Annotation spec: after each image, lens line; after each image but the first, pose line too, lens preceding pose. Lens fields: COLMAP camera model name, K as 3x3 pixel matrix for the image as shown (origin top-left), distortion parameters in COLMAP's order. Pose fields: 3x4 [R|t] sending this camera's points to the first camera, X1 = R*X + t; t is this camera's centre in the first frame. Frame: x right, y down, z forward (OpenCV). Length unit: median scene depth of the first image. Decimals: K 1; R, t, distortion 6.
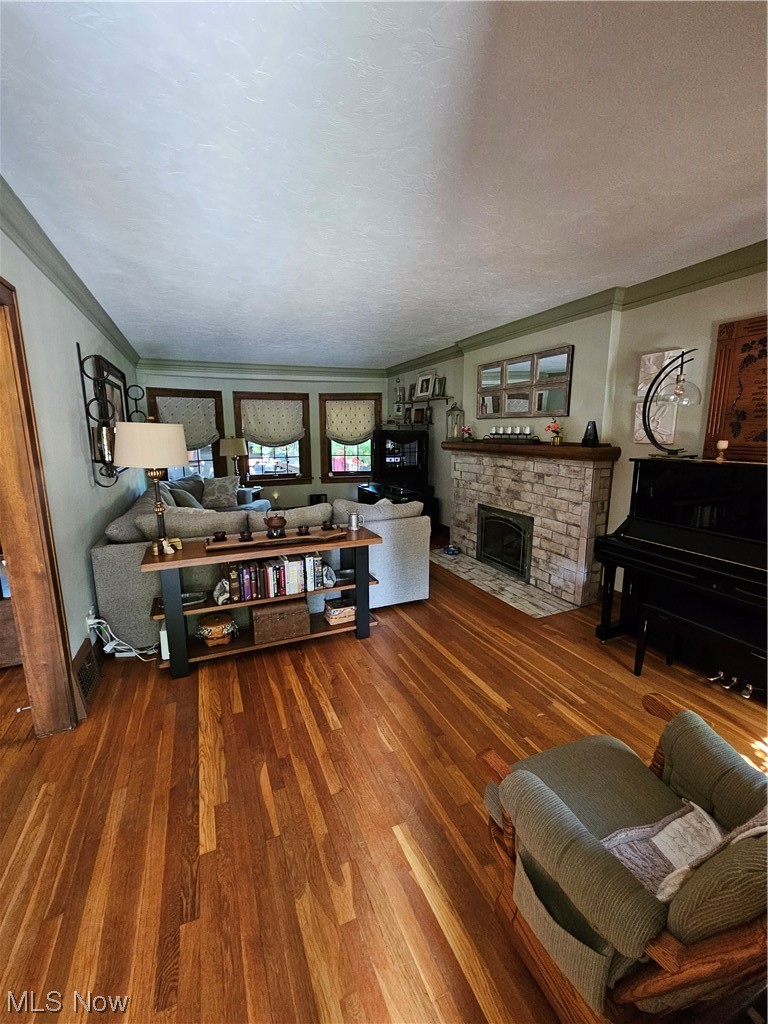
lens RADIAL K [[420.7, 0, 377.0], [0, 420.7, 508.9], [0, 0, 1]] dist [0.002745, -0.000464]
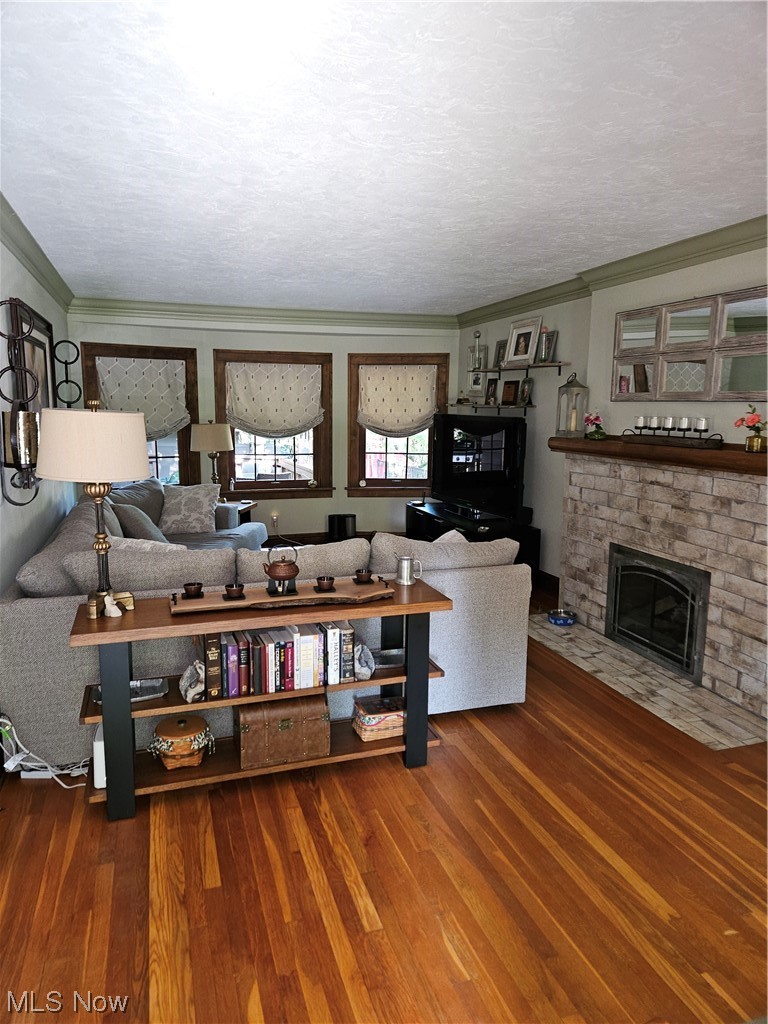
lens RADIAL K [[679.4, 0, 373.0], [0, 679.4, 513.0], [0, 0, 1]] dist [0.069024, -0.050793]
pose [[0.996037, 0.028358, -0.084296, -0.020080], [-0.030735, 0.999162, -0.027036, -0.025754], [0.083458, 0.029520, 0.996074, 0.004573]]
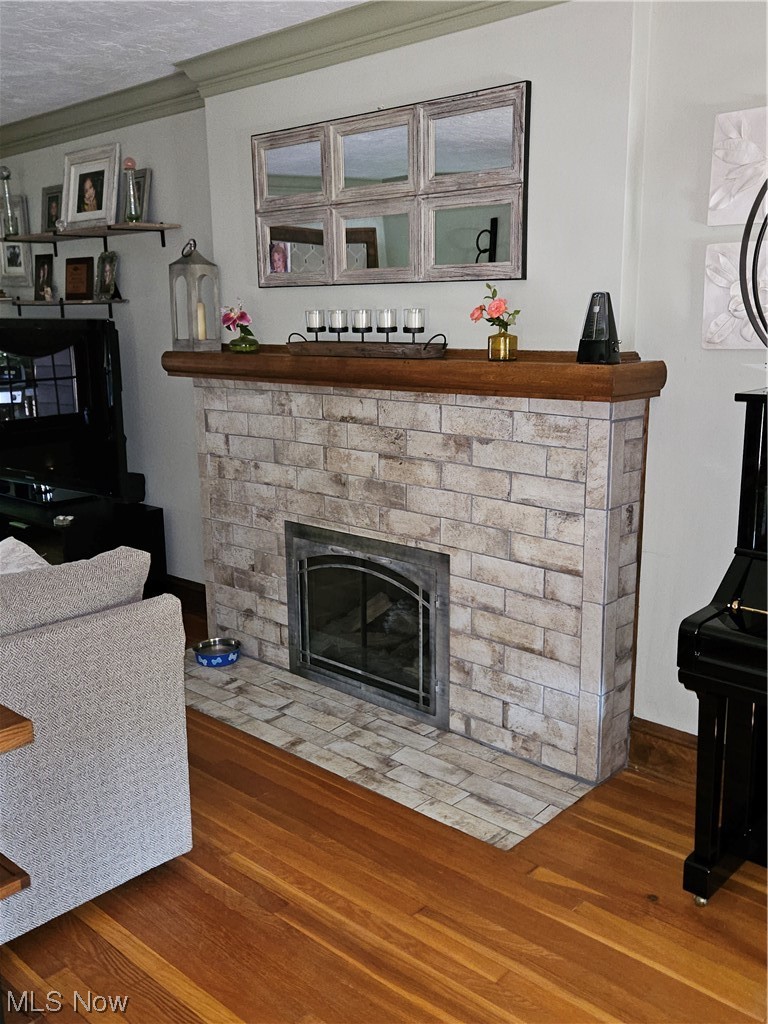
lens RADIAL K [[936.2, 0, 383.8], [0, 936.2, 513.3], [0, 0, 1]] dist [0.051346, 0.000000]
pose [[0.910103, -0.090050, 0.404479, -0.013033], [0.082140, 0.995937, 0.036907, -0.060937], [-0.406159, -0.000366, 0.913802, 0.319419]]
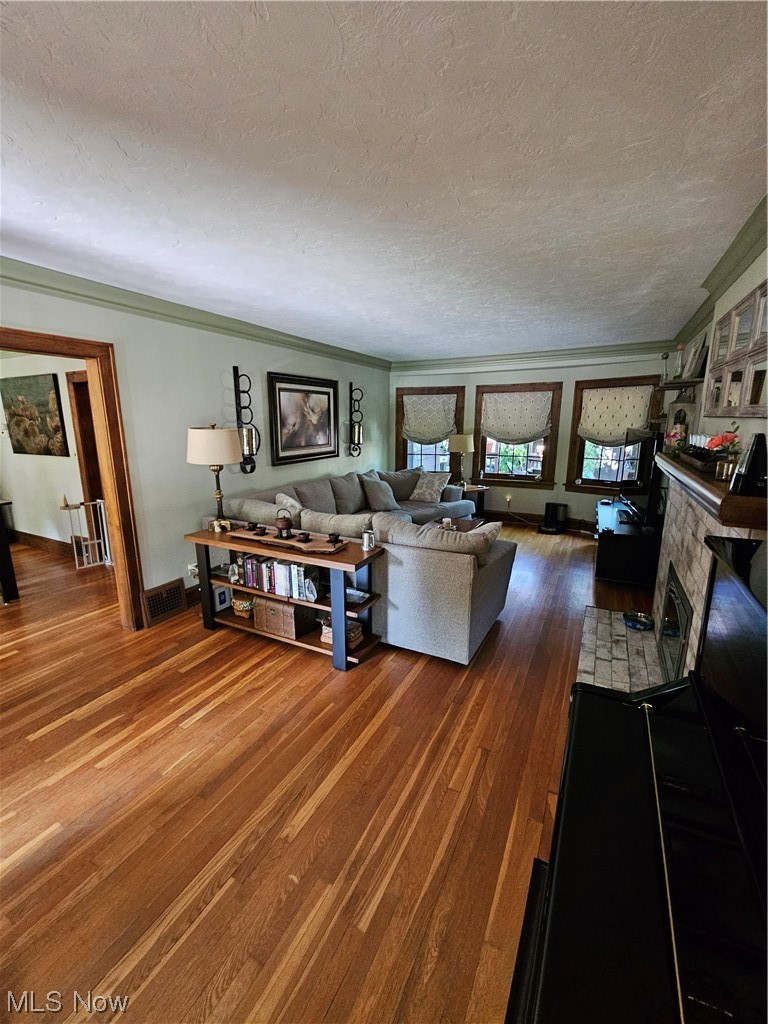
lens RADIAL K [[420.7, 0, 378.3], [0, 420.7, 509.3], [0, 0, 1]] dist [0.002745, -0.000464]
pose [[0.636042, 0.164512, -0.753914, 0.592109], [-0.142157, 0.985268, 0.095065, -0.117454], [0.758447, 0.046709, 0.650059, 0.426521]]
